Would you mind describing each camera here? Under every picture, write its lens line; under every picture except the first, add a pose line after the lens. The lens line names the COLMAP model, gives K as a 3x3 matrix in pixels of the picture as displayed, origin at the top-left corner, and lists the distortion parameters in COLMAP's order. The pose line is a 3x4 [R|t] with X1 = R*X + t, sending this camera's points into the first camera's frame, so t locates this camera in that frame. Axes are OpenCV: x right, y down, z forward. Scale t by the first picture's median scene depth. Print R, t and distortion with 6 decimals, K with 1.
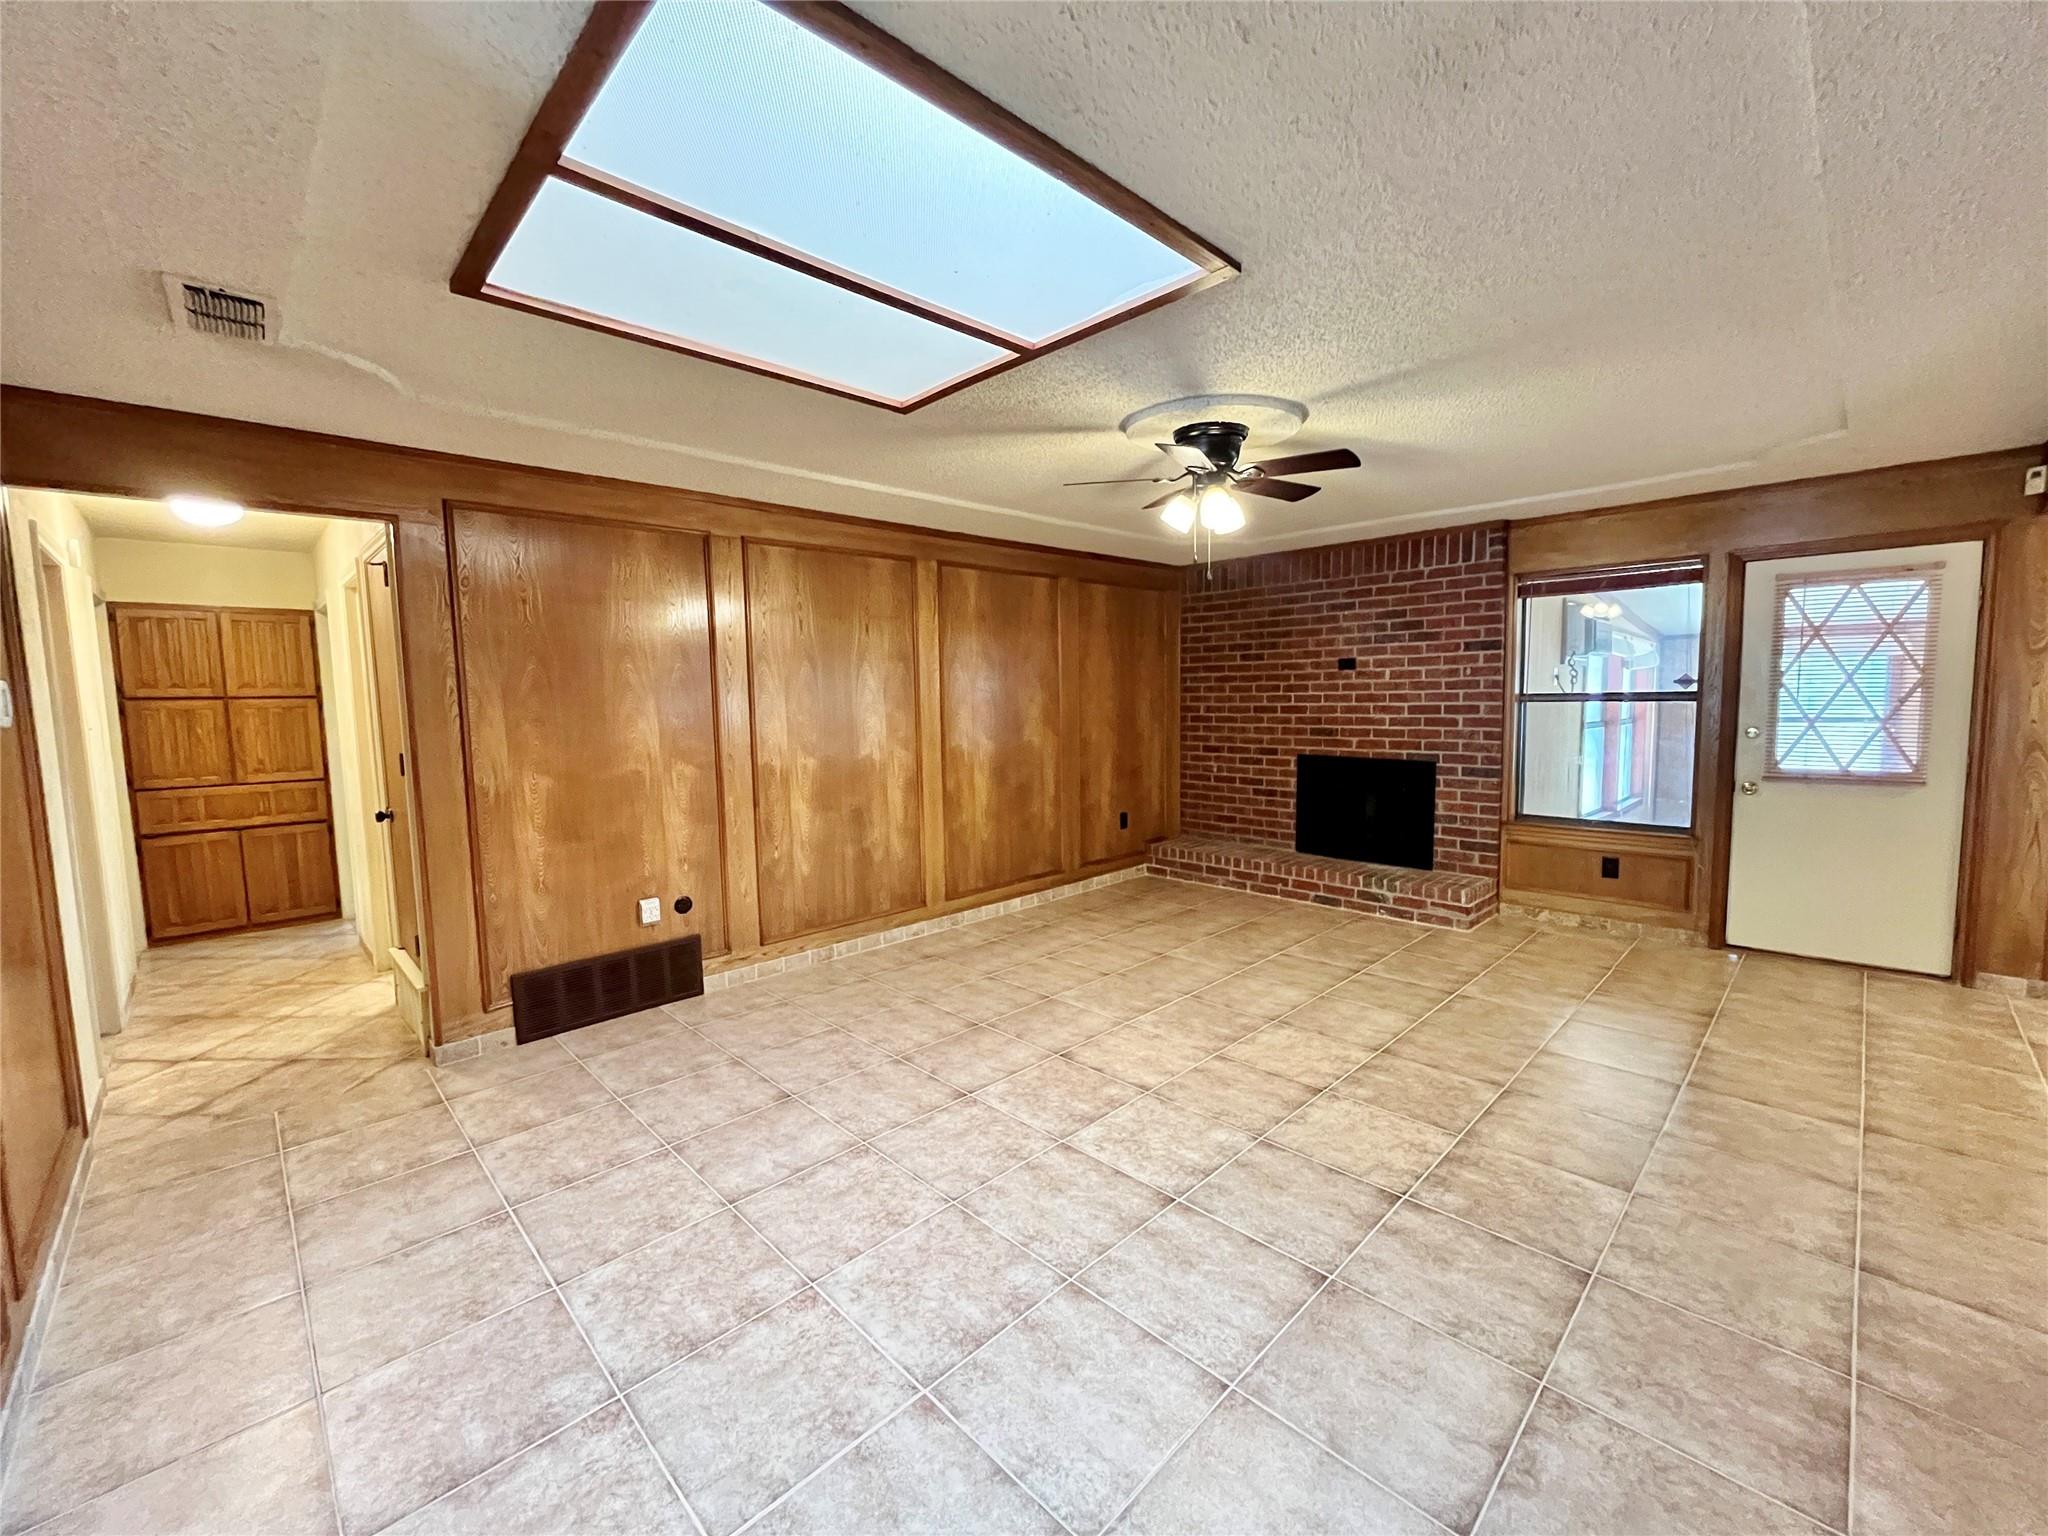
lens RADIAL K [[827.5, 0, 1024.0], [0, 827.5, 768.0], [0, 0, 1]] dist [-0.002439, -0.000064]
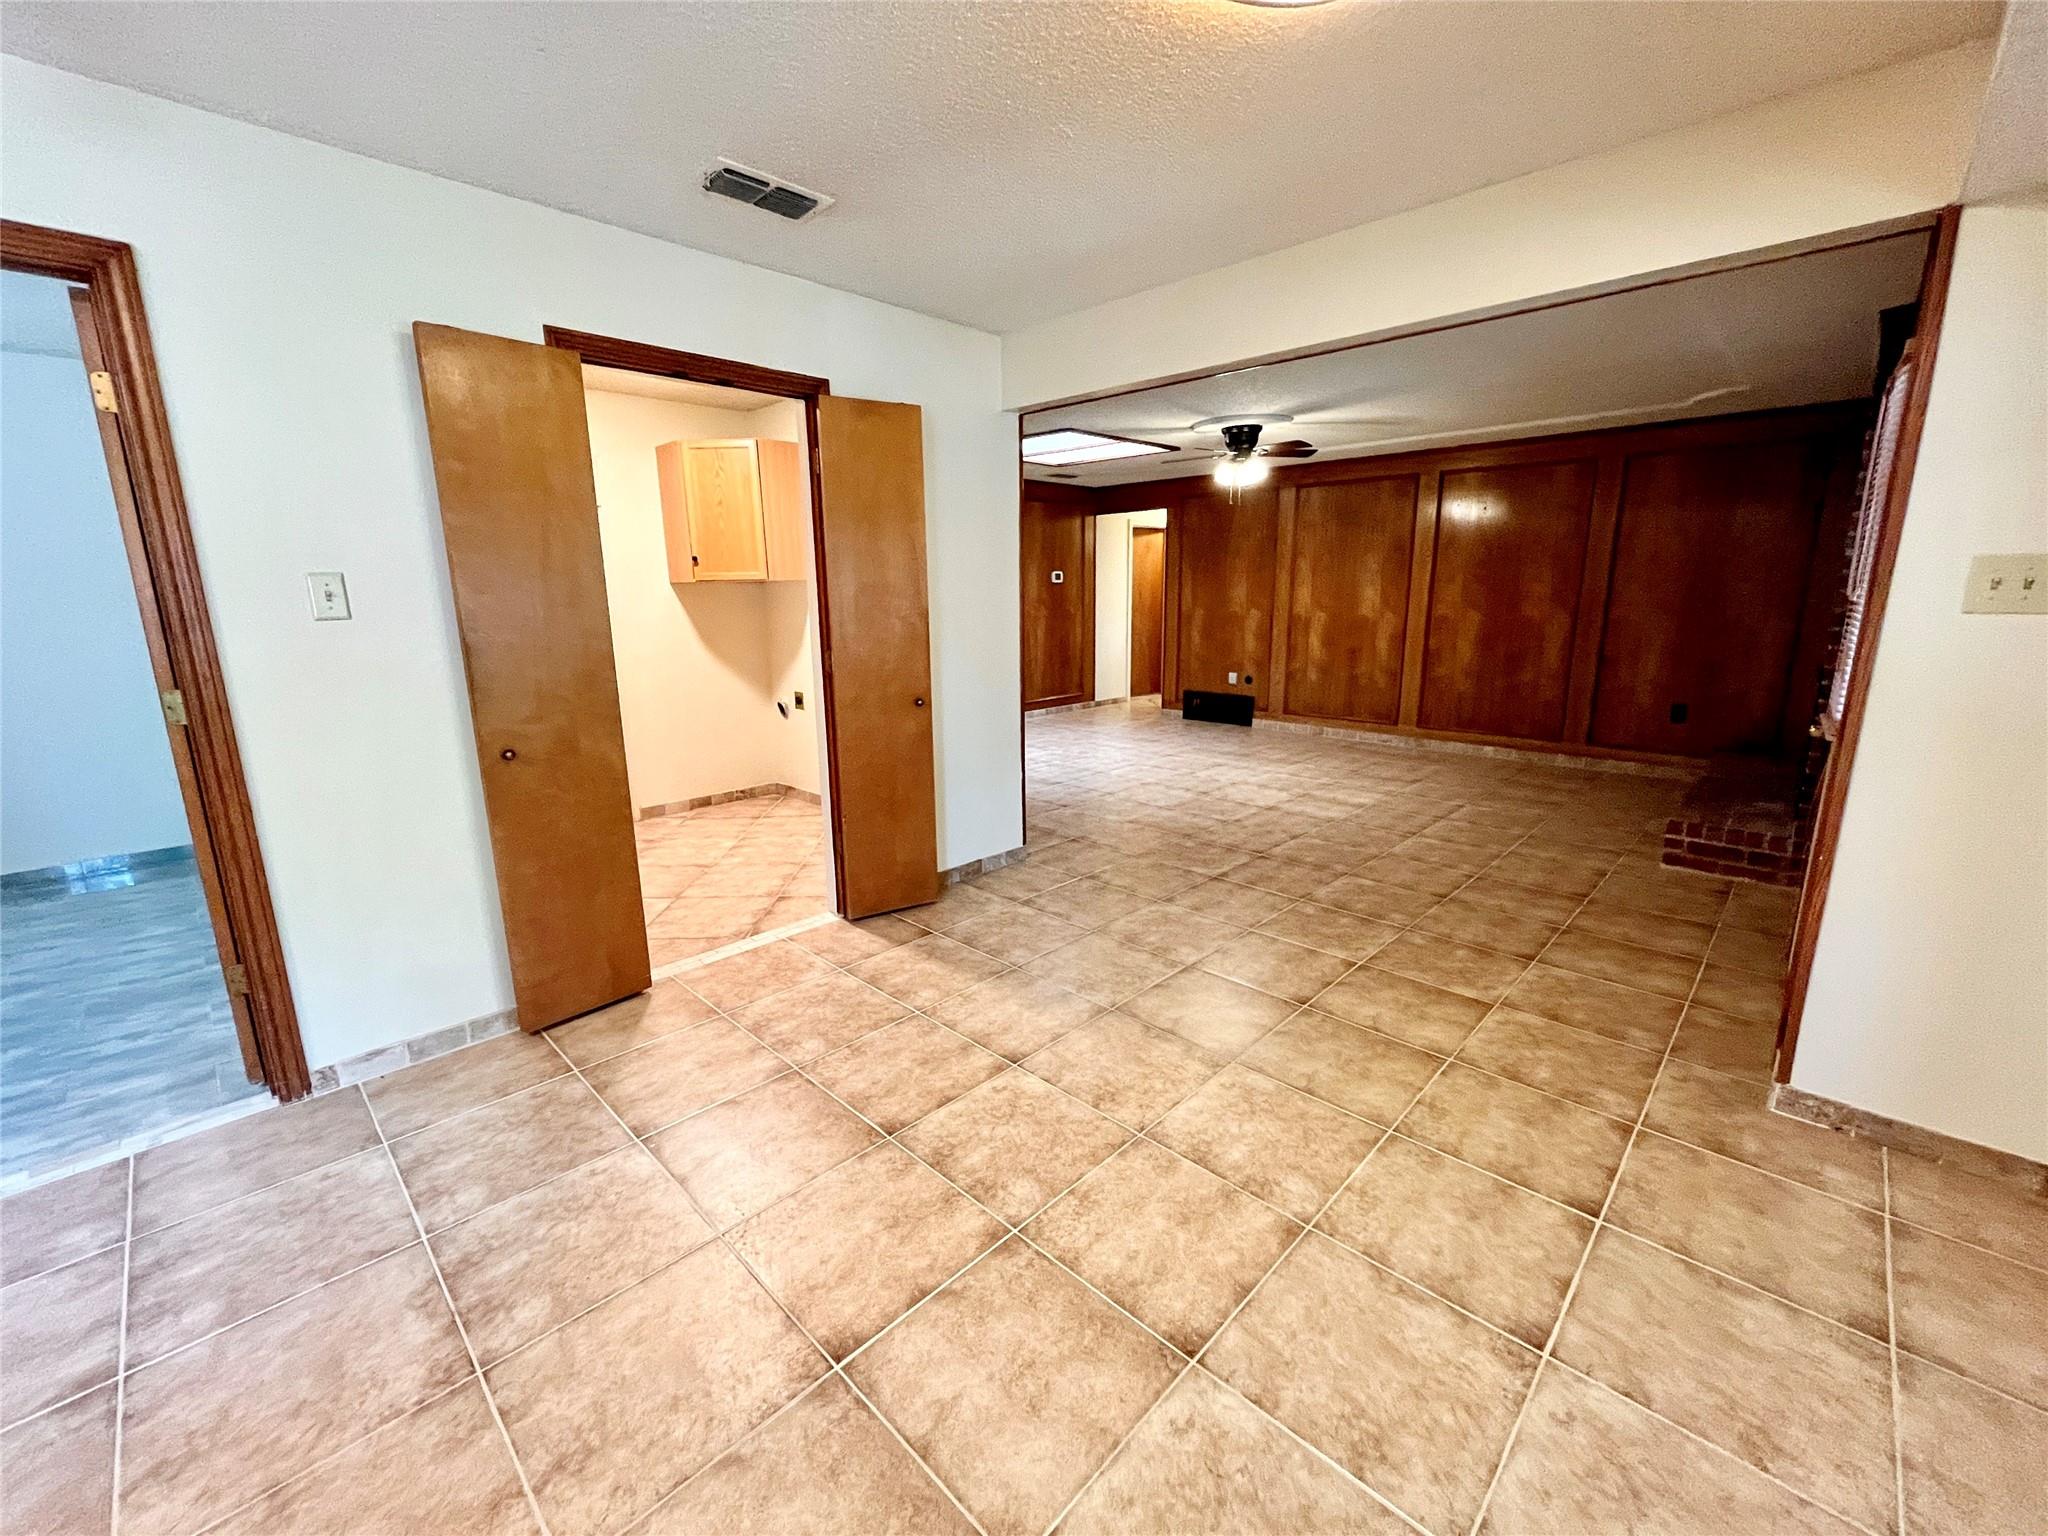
lens RADIAL K [[827.5, 0, 1024.0], [0, 827.5, 768.0], [0, 0, 1]] dist [-0.002439, -0.000064]
pose [[0.021646, 0.232203, -0.972426, 1.560859], [-0.083007, 0.969714, 0.229708, -0.045545], [0.996314, 0.075746, 0.040265, 0.370454]]
